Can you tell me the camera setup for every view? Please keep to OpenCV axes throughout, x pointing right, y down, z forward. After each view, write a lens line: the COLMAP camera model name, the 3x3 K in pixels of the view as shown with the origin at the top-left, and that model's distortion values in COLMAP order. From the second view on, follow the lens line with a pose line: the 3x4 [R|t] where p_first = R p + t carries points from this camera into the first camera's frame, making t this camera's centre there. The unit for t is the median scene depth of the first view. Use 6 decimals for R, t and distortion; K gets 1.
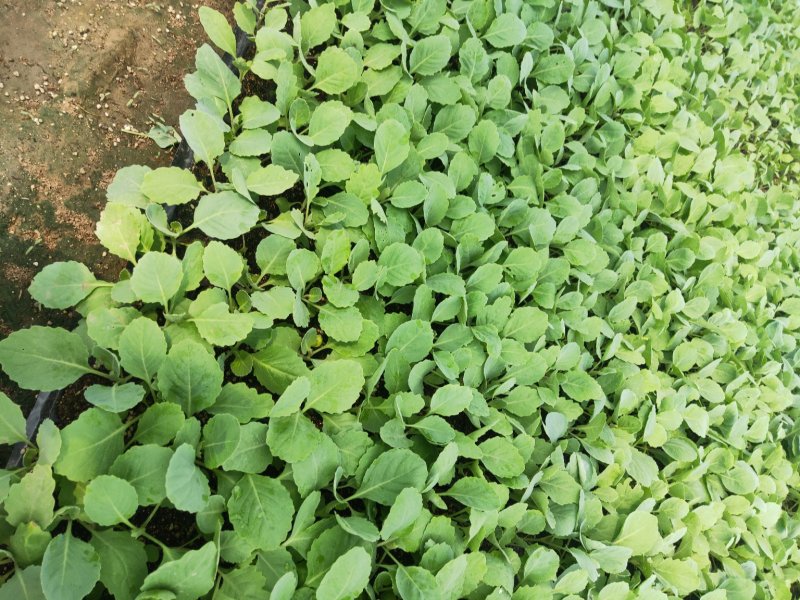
lens RADIAL K [[619.2, 0, 400.0], [0, 619.2, 300.0], [0, 0, 1]] dist [0.032373, -0.005571]
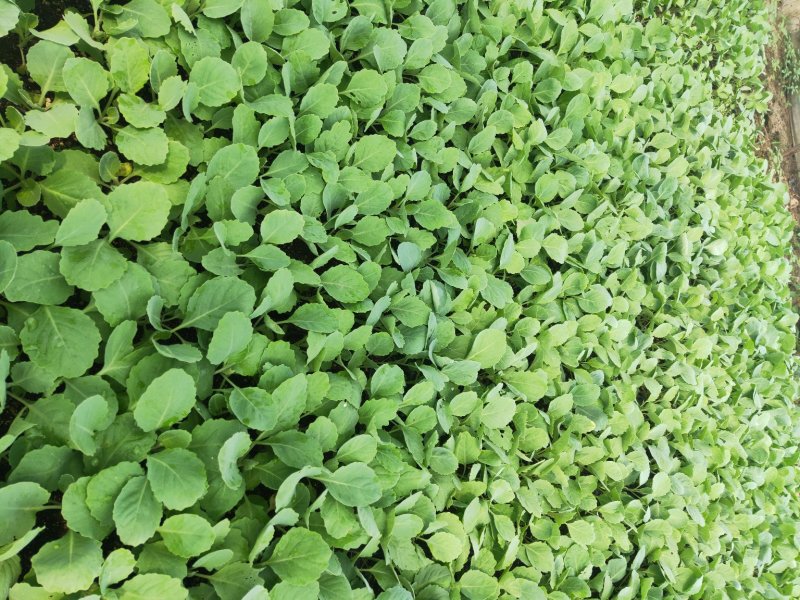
lens RADIAL K [[619.2, 0, 400.0], [0, 619.2, 300.0], [0, 0, 1]] dist [0.032373, -0.005571]
pose [[0.989742, -0.074289, 0.122029, 0.118270], [0.047382, 0.976513, 0.210185, 0.066453], [-0.134778, -0.202247, 0.970016, 0.006842]]
